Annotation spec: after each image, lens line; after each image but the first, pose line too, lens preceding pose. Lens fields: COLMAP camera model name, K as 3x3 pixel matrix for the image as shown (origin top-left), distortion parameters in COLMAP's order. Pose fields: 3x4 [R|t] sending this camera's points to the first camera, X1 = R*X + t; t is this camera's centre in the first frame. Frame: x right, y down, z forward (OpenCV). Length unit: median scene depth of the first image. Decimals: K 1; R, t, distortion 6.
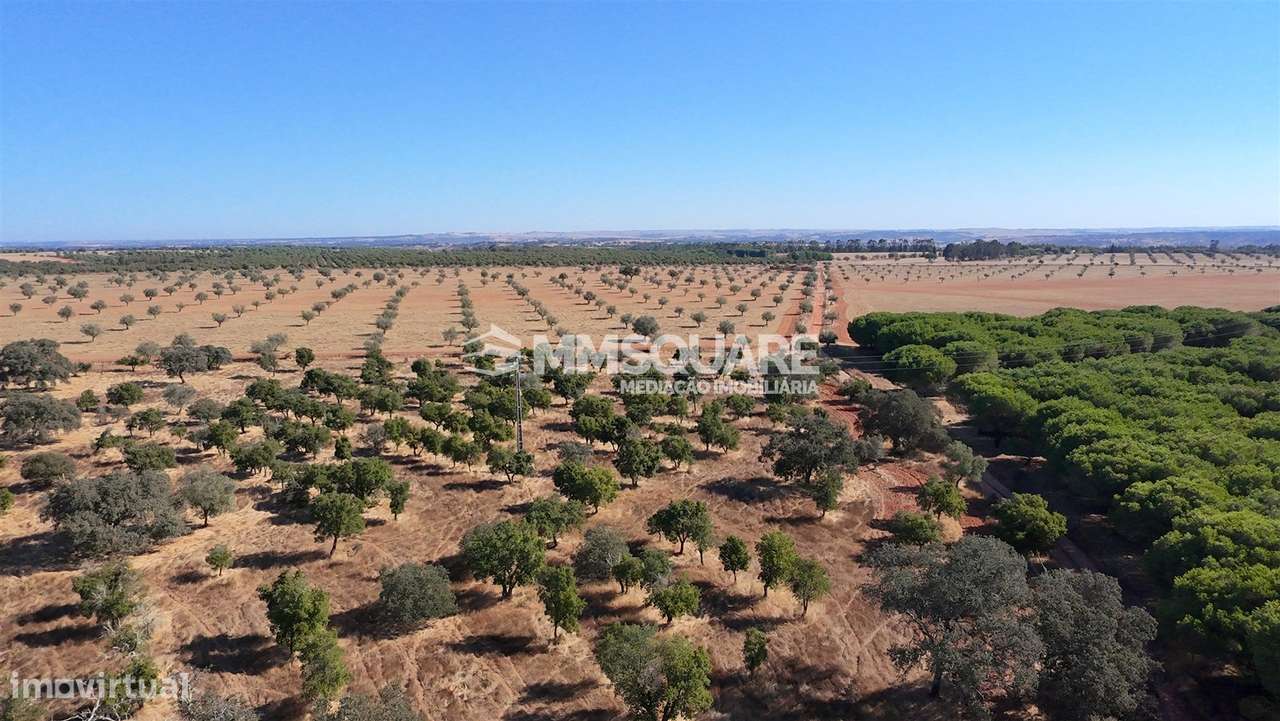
lens RADIAL K [[818.4, 0, 647.3], [0, 818.4, 362.7], [0, 0, 1]] dist [0.002193, -0.002769]
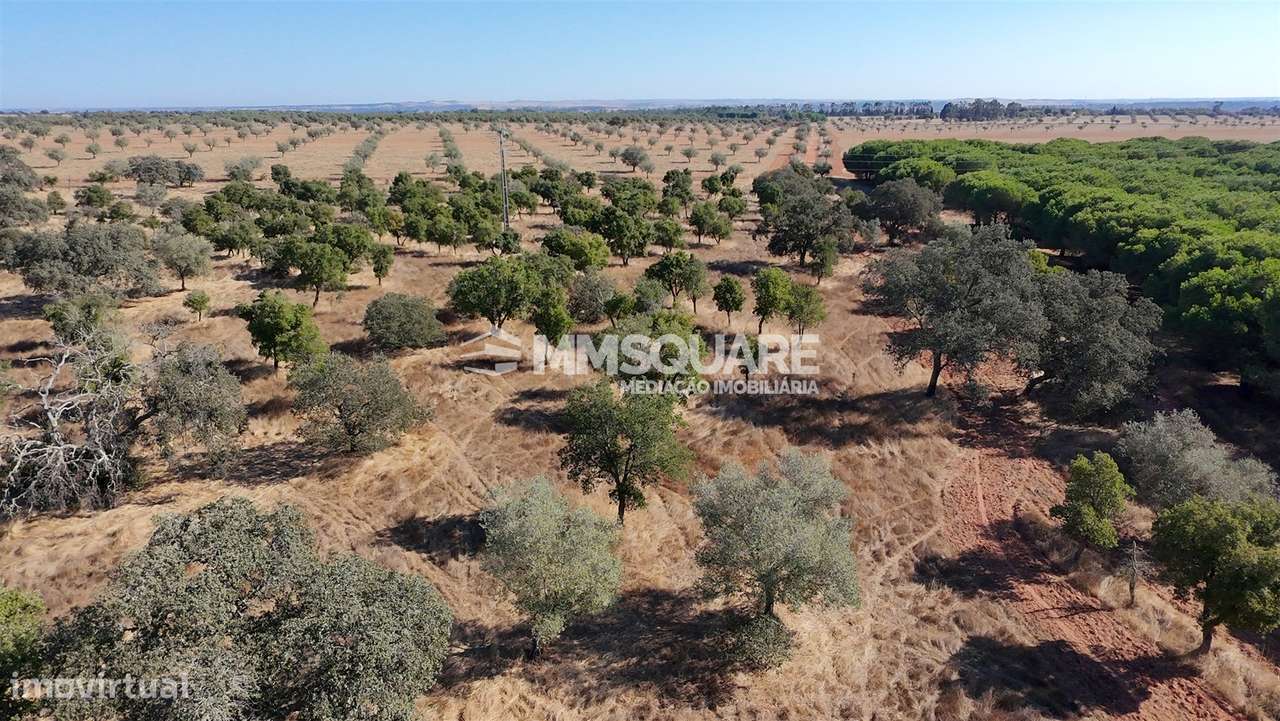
lens RADIAL K [[818.4, 0, 647.4], [0, 818.4, 360.8], [0, 0, 1]] dist [0.002193, -0.002769]
pose [[0.999877, 0.002392, 0.015531, -0.003794], [-0.004647, 0.989149, 0.146841, 0.114527], [-0.015011, -0.146895, 0.989038, 0.016777]]
